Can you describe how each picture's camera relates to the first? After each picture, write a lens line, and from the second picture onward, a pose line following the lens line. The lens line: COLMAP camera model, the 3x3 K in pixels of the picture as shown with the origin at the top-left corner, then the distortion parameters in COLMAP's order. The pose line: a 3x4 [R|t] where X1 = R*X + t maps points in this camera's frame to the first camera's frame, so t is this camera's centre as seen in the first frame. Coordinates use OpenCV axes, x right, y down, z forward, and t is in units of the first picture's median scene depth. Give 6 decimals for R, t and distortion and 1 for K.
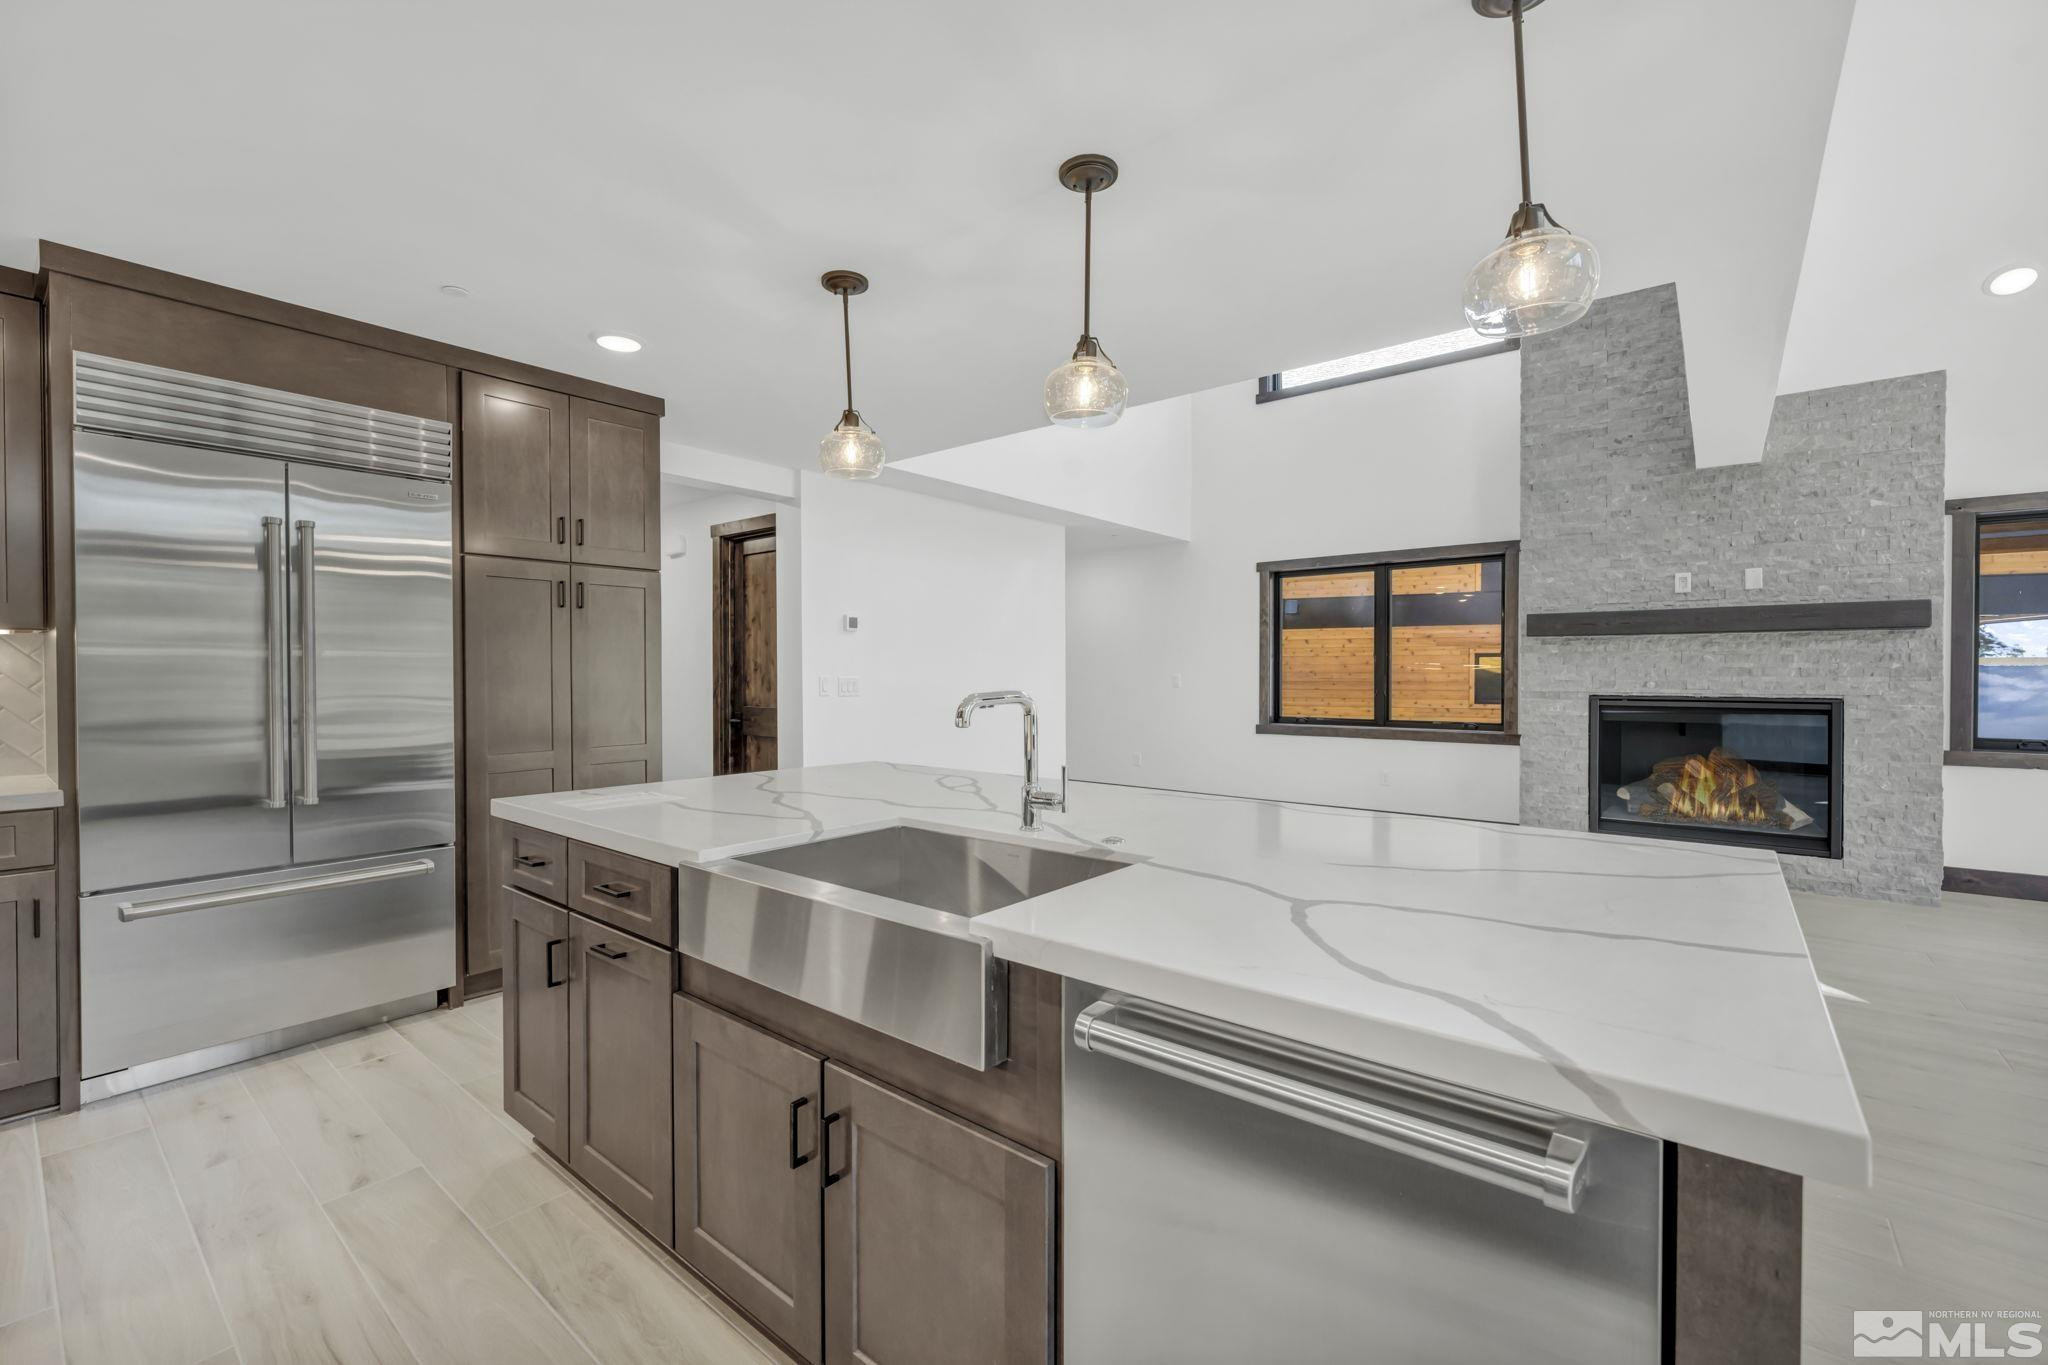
lens RADIAL K [[847.1, 0, 1019.7], [0, 847.1, 680.3], [0, 0, 1]] dist [-0.005416, -0.000235]
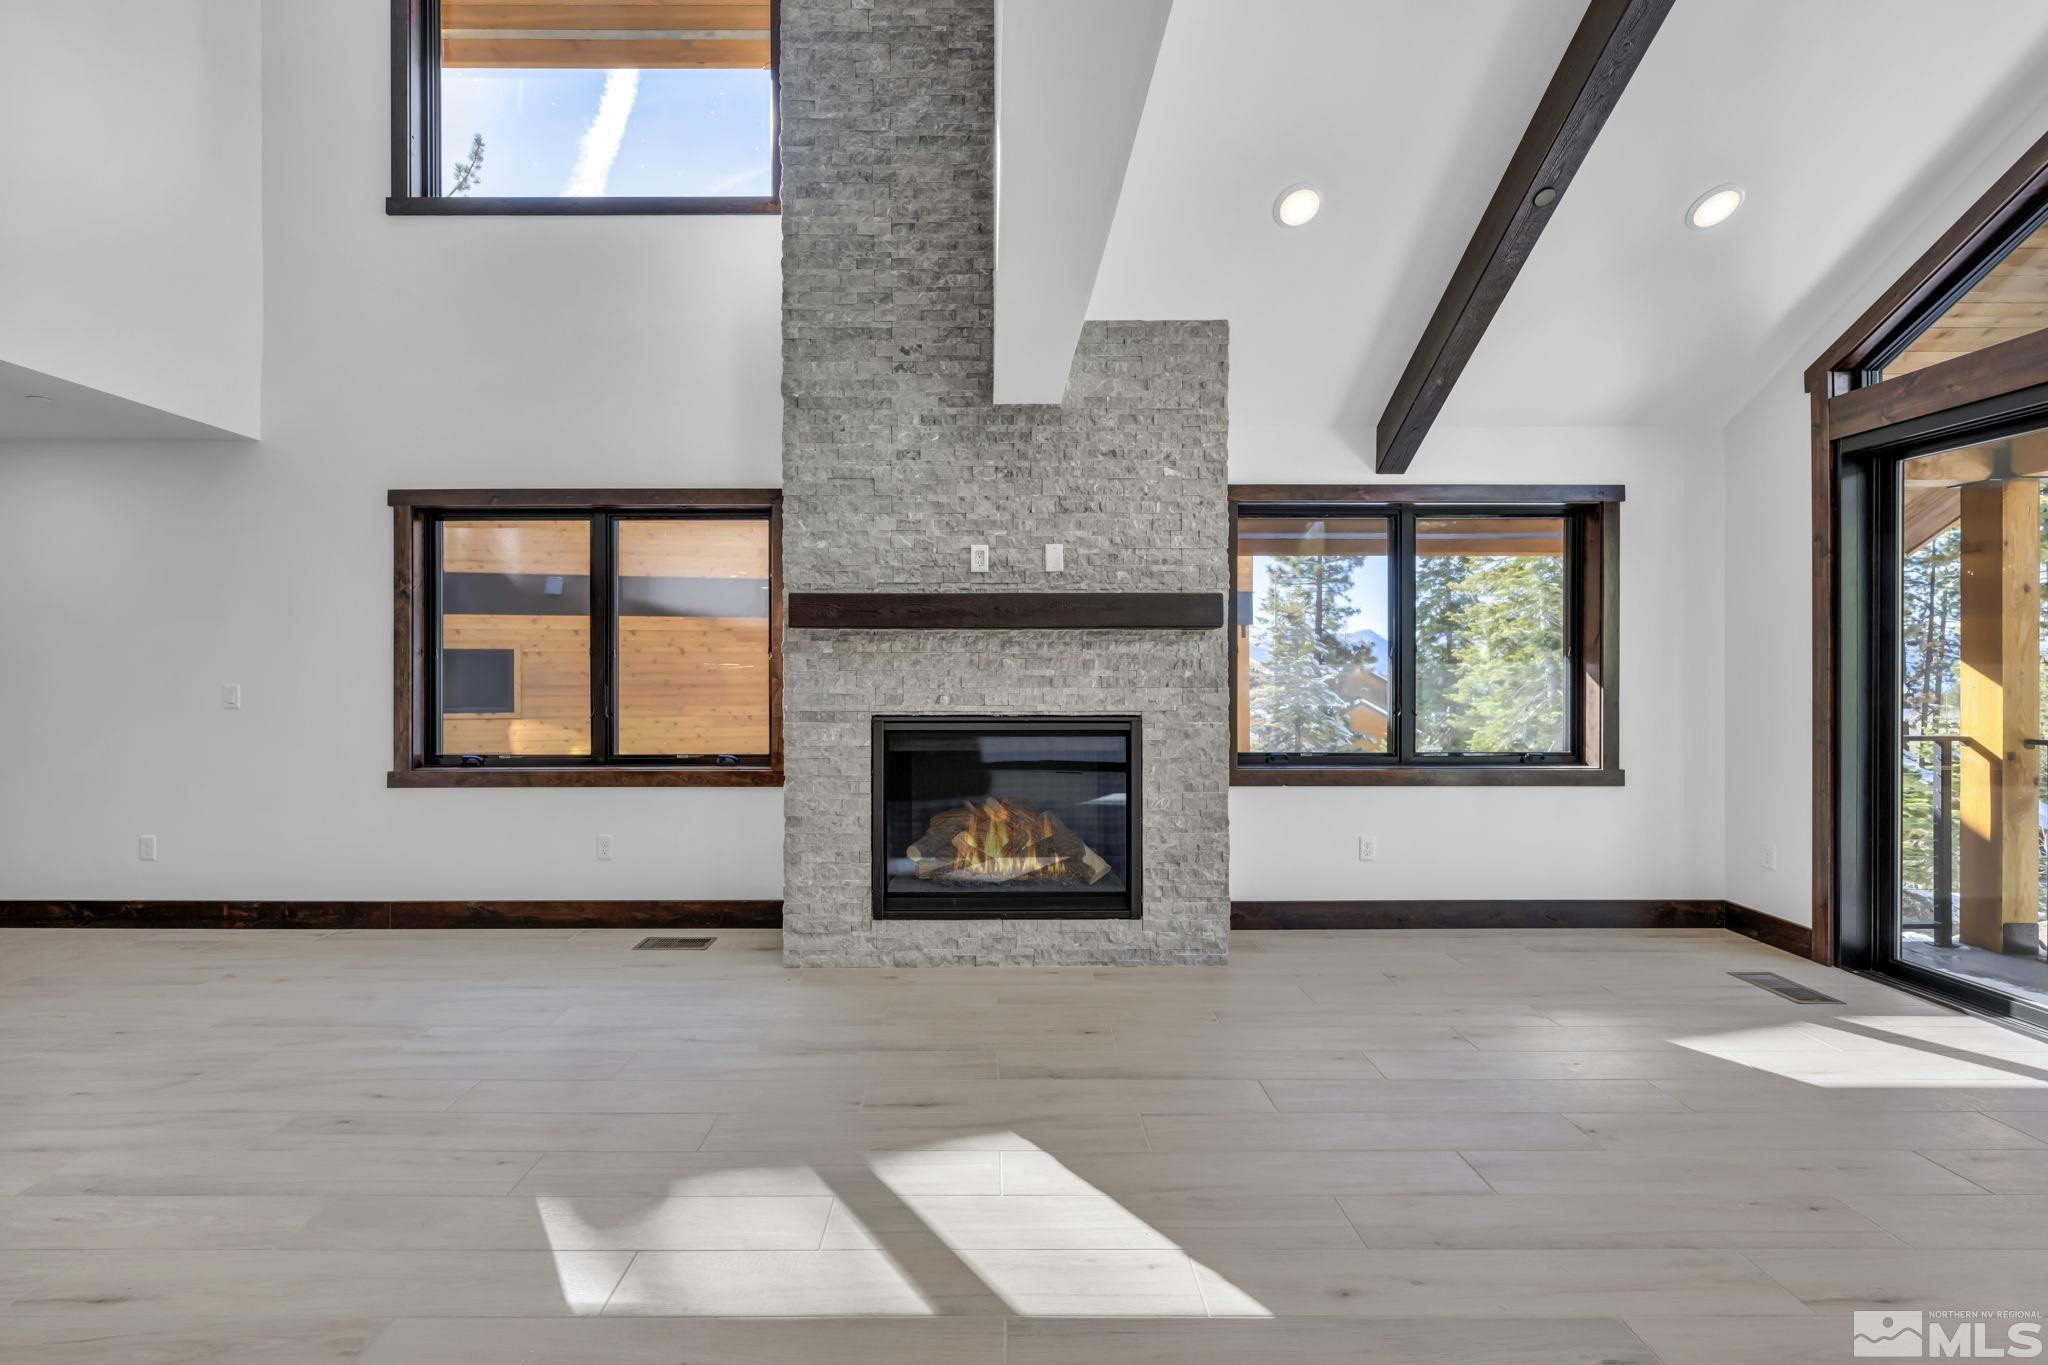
lens RADIAL K [[919.0, 0, 984.8], [0, 919.0, 671.7], [0, 0, 1]] dist [-0.001521, 0.000750]
pose [[0.765319, -0.000463, 0.643651, 0.277370], [0.006283, 0.999957, -0.006751, -0.012935], [-0.643620, 0.009210, 0.765289, 0.388594]]
